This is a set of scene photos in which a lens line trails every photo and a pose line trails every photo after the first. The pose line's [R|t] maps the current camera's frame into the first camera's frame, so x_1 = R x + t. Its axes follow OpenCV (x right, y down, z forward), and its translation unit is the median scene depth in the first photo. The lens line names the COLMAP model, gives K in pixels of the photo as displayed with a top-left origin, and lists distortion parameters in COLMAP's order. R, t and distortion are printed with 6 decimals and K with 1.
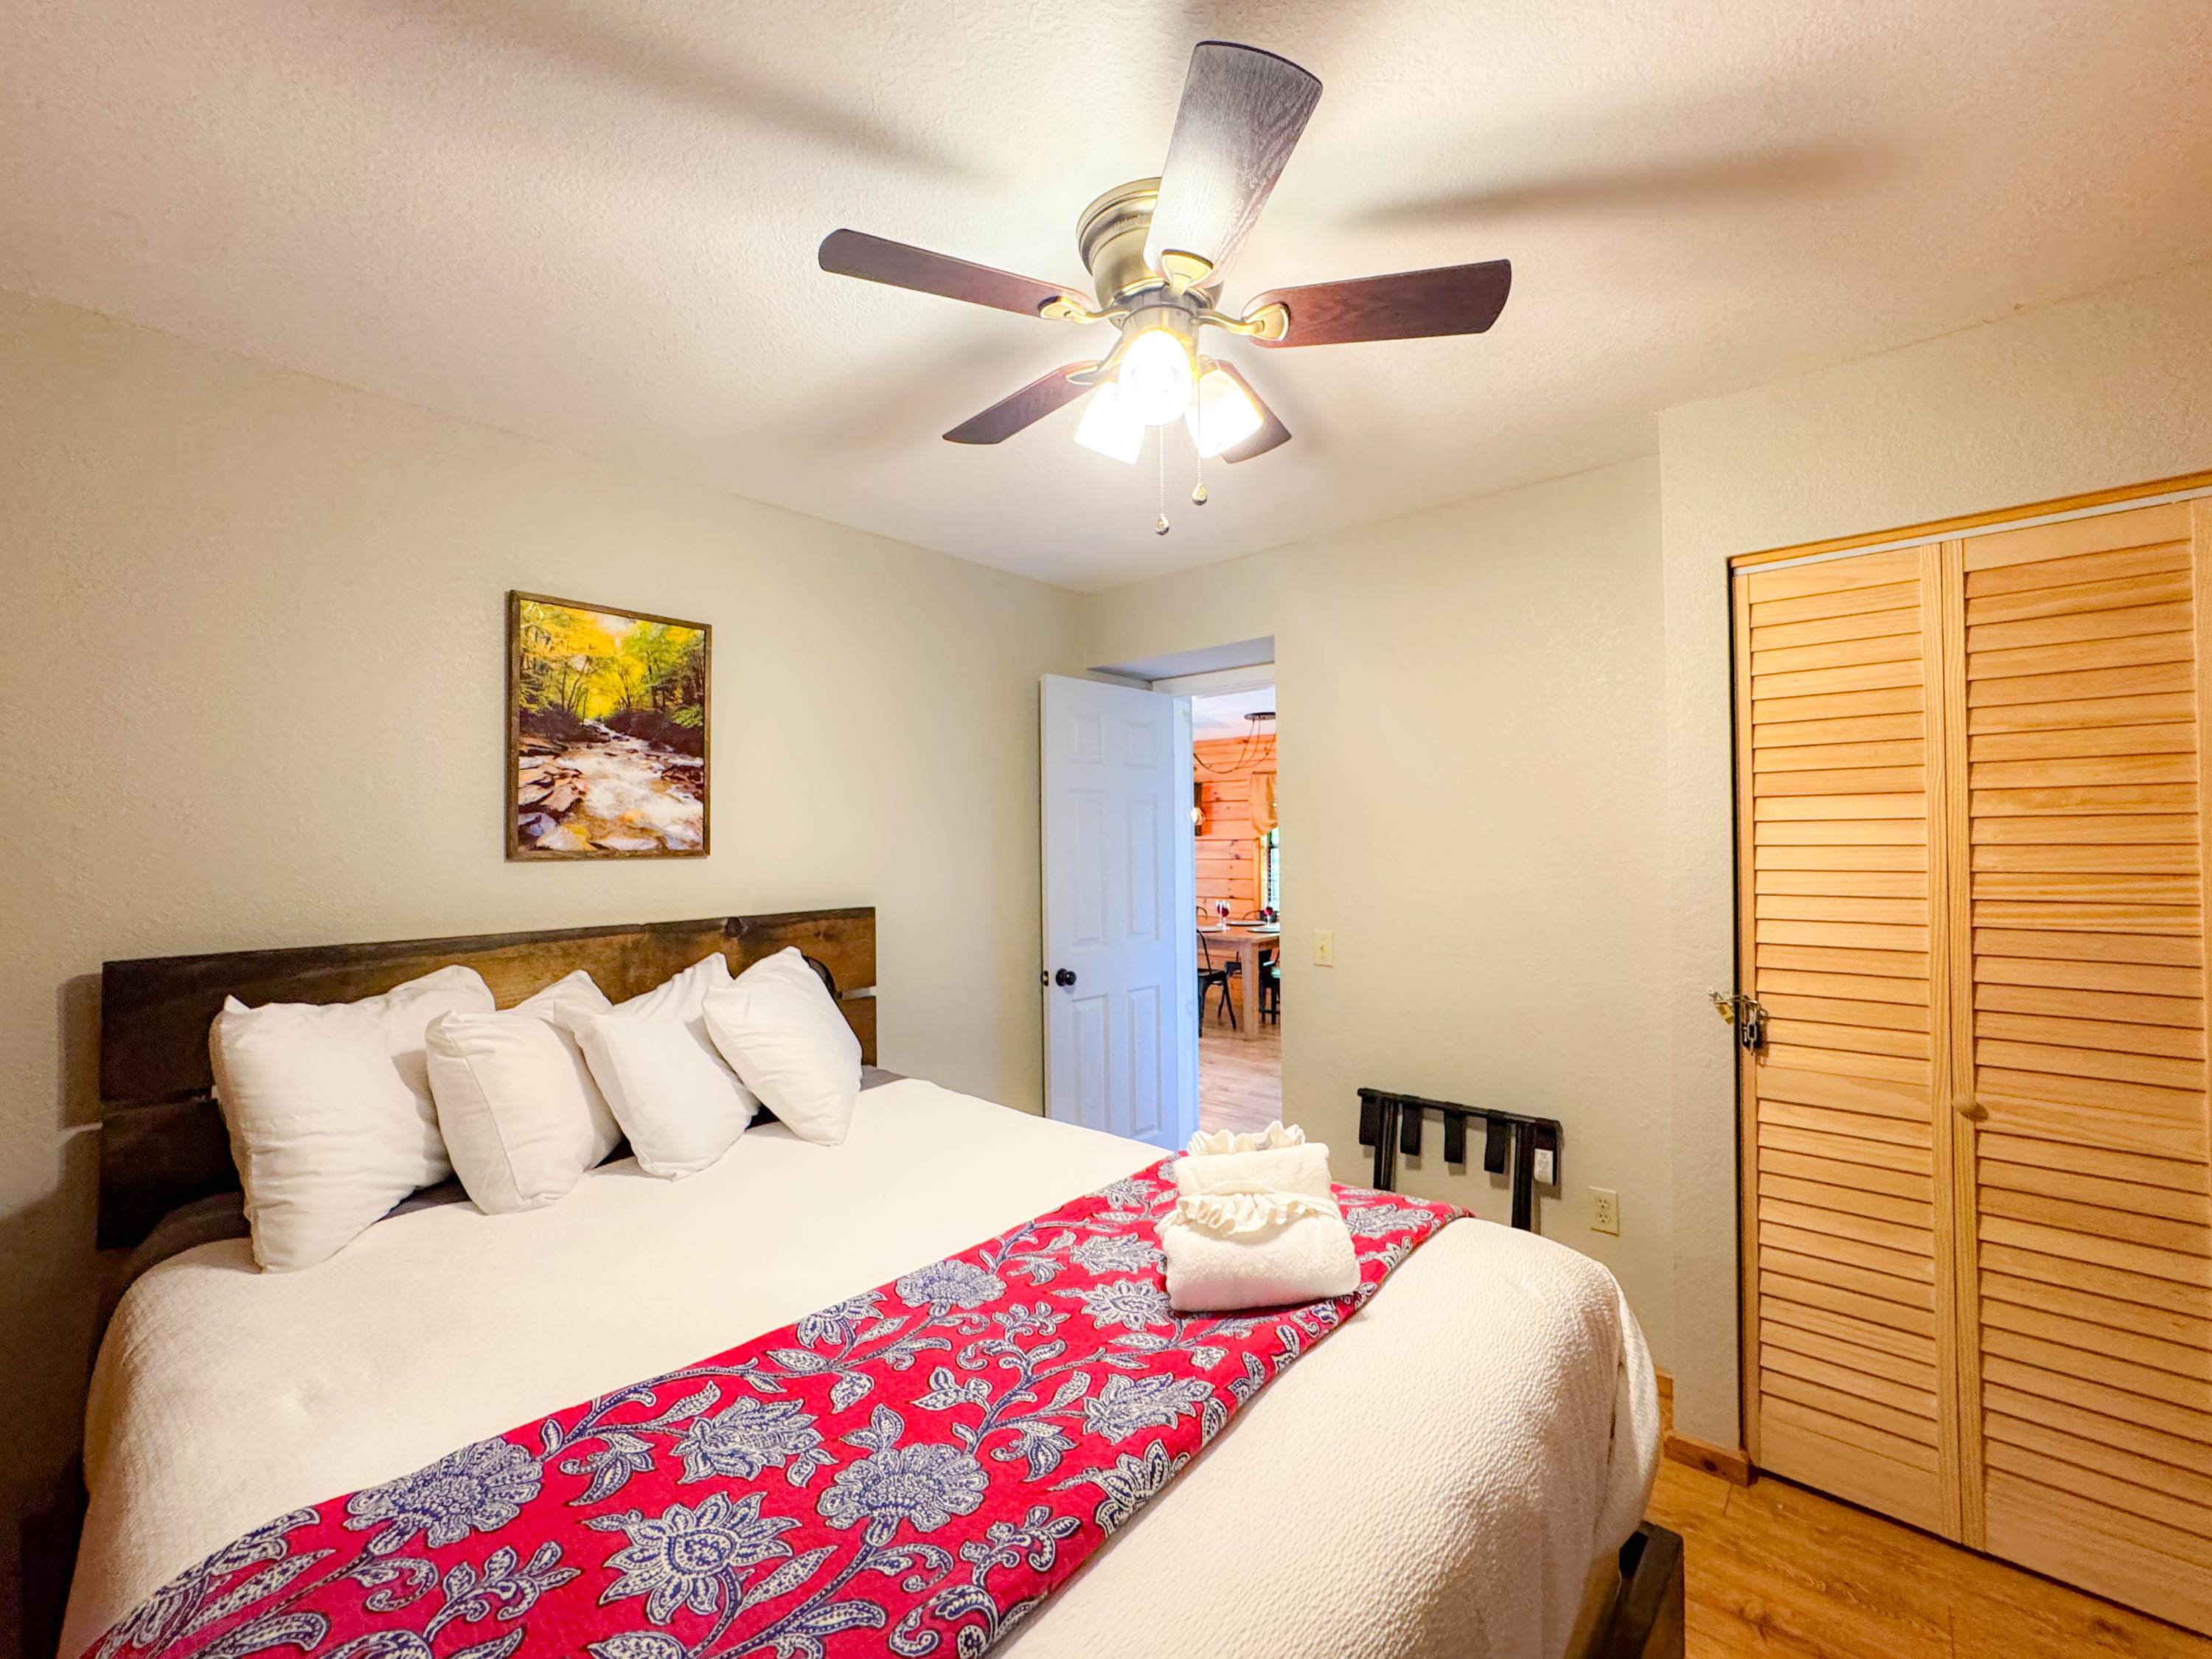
lens RADIAL K [[907.9, 0, 1105.2], [0, 907.9, 821.8], [0, 0, 1]] dist [-0.042496, 0.019054]
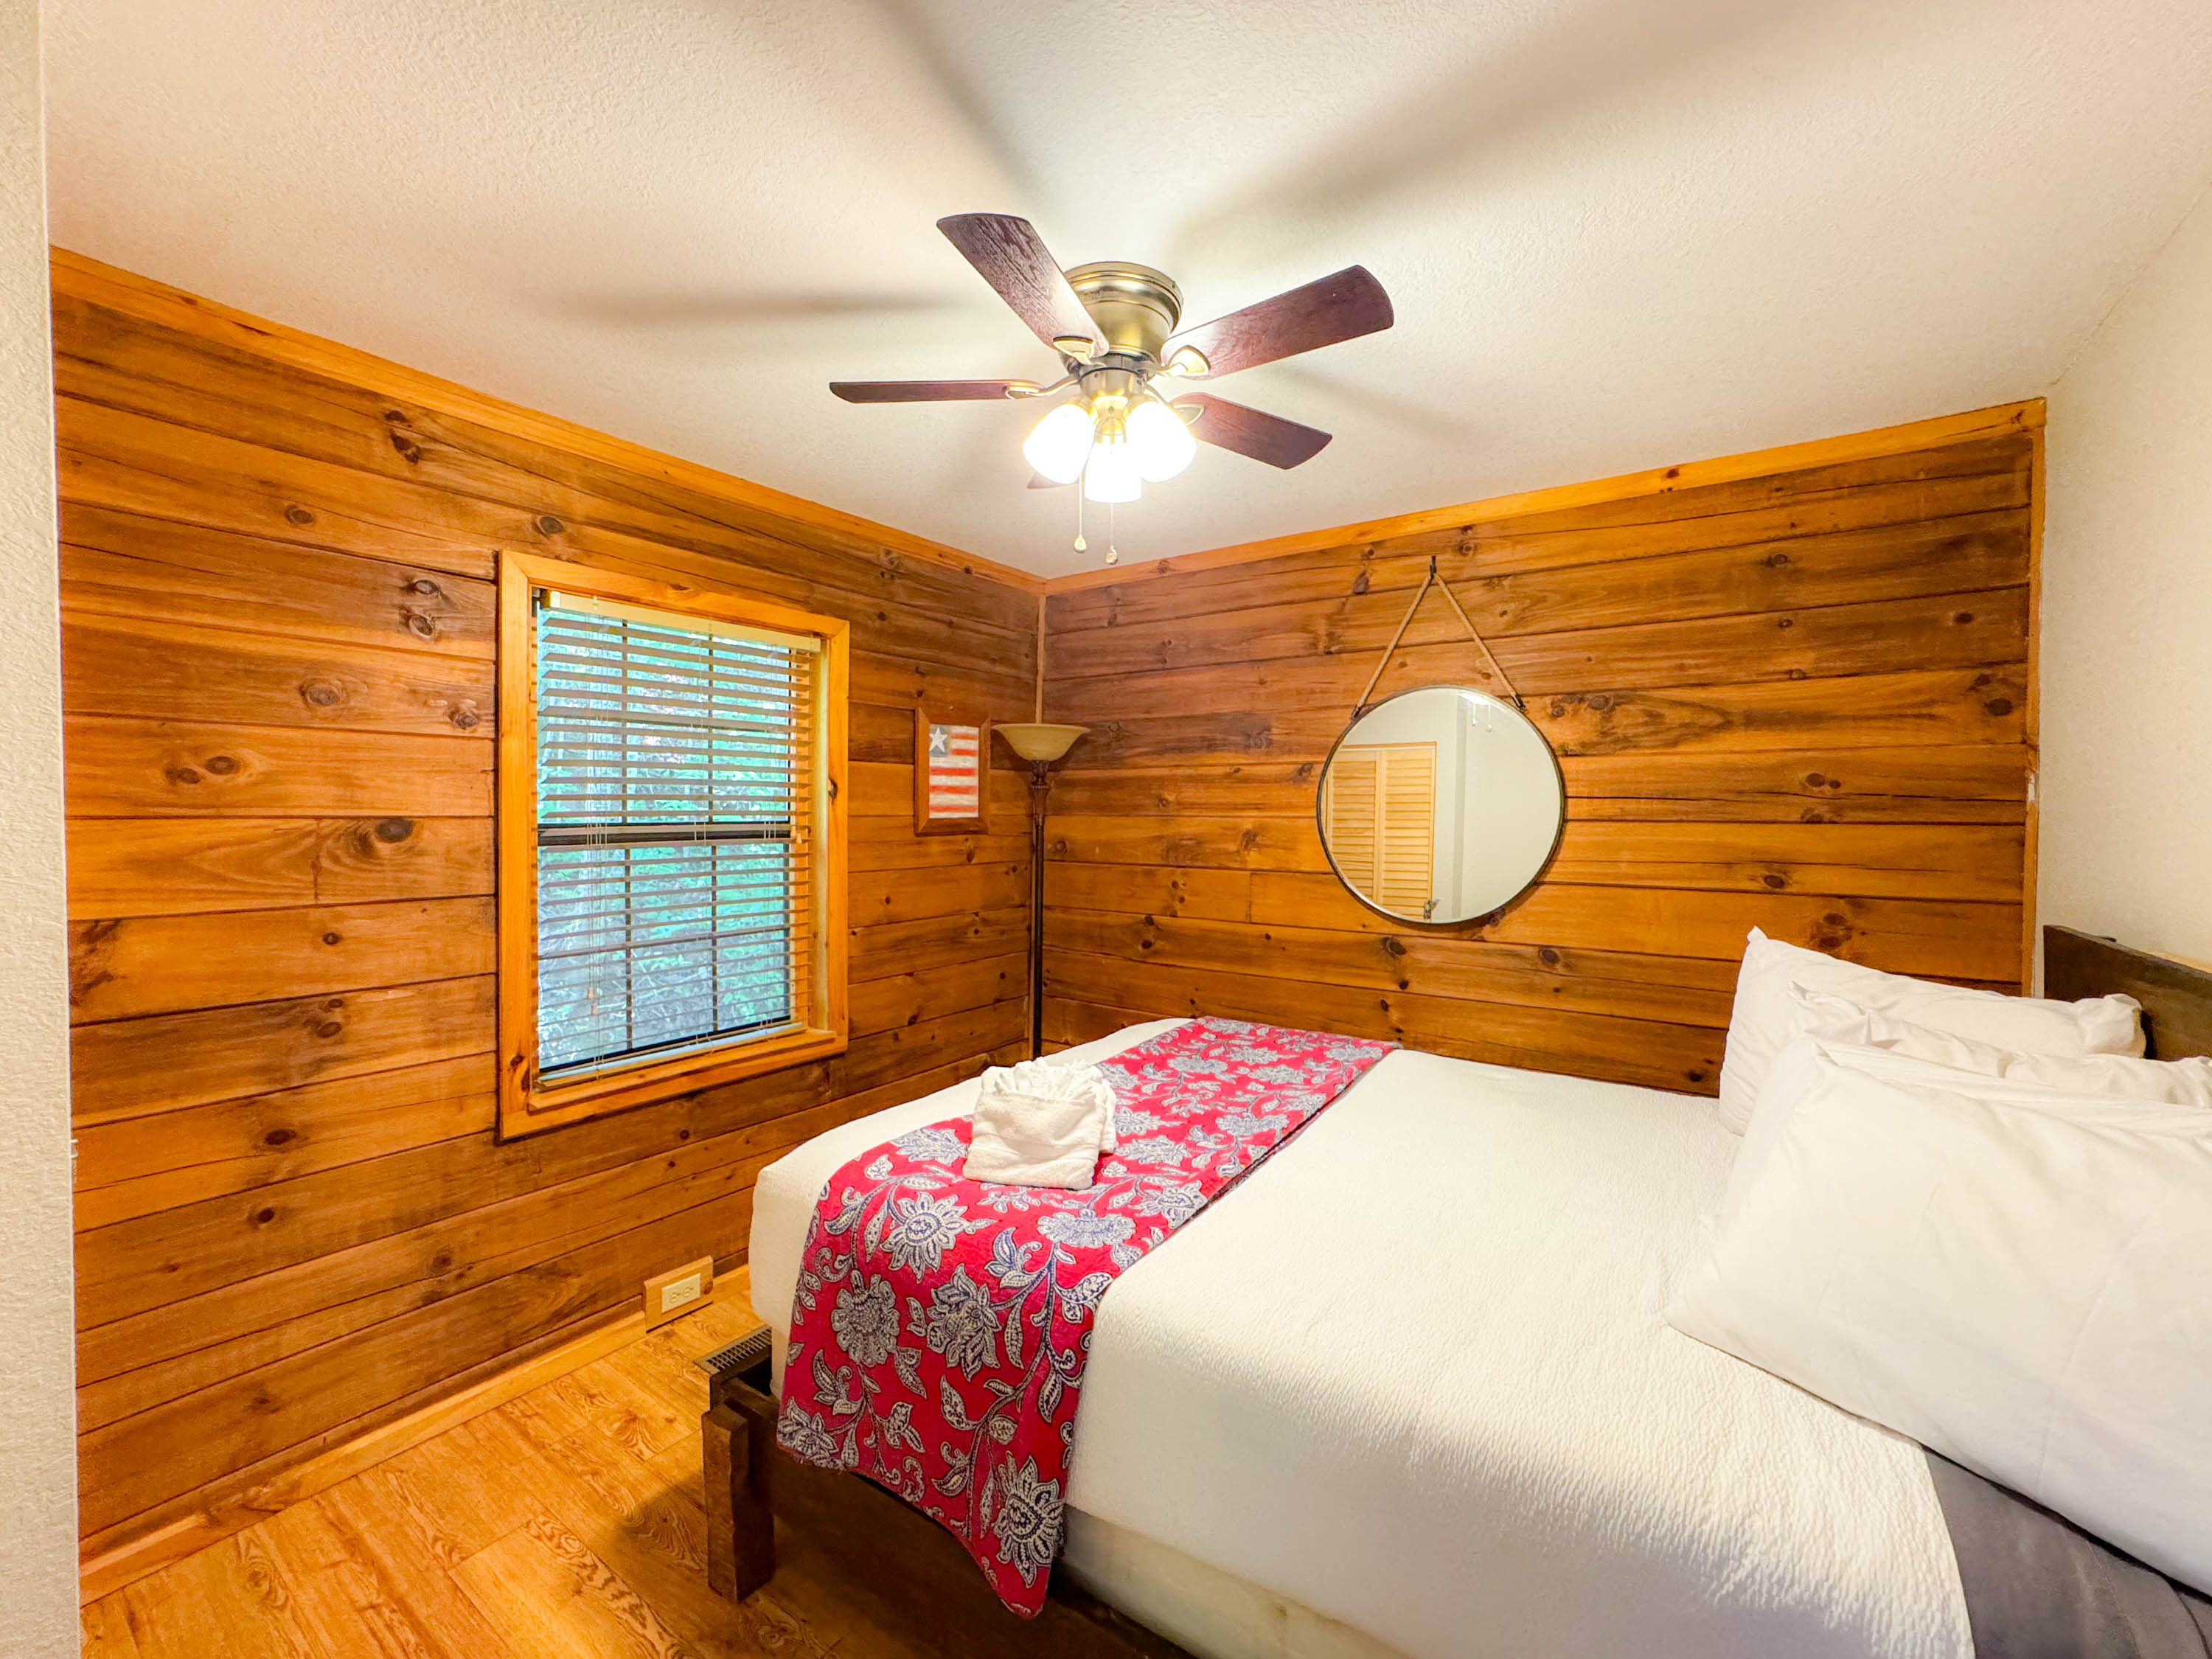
lens RADIAL K [[907.9, 0, 1105.2], [0, 907.9, 821.8], [0, 0, 1]] dist [-0.042496, 0.019054]
pose [[-0.992344, 0.010339, -0.123071, 0.323880], [0.010179, 0.999946, 0.001932, 0.013275], [0.123084, 0.000665, -0.992396, 3.153998]]
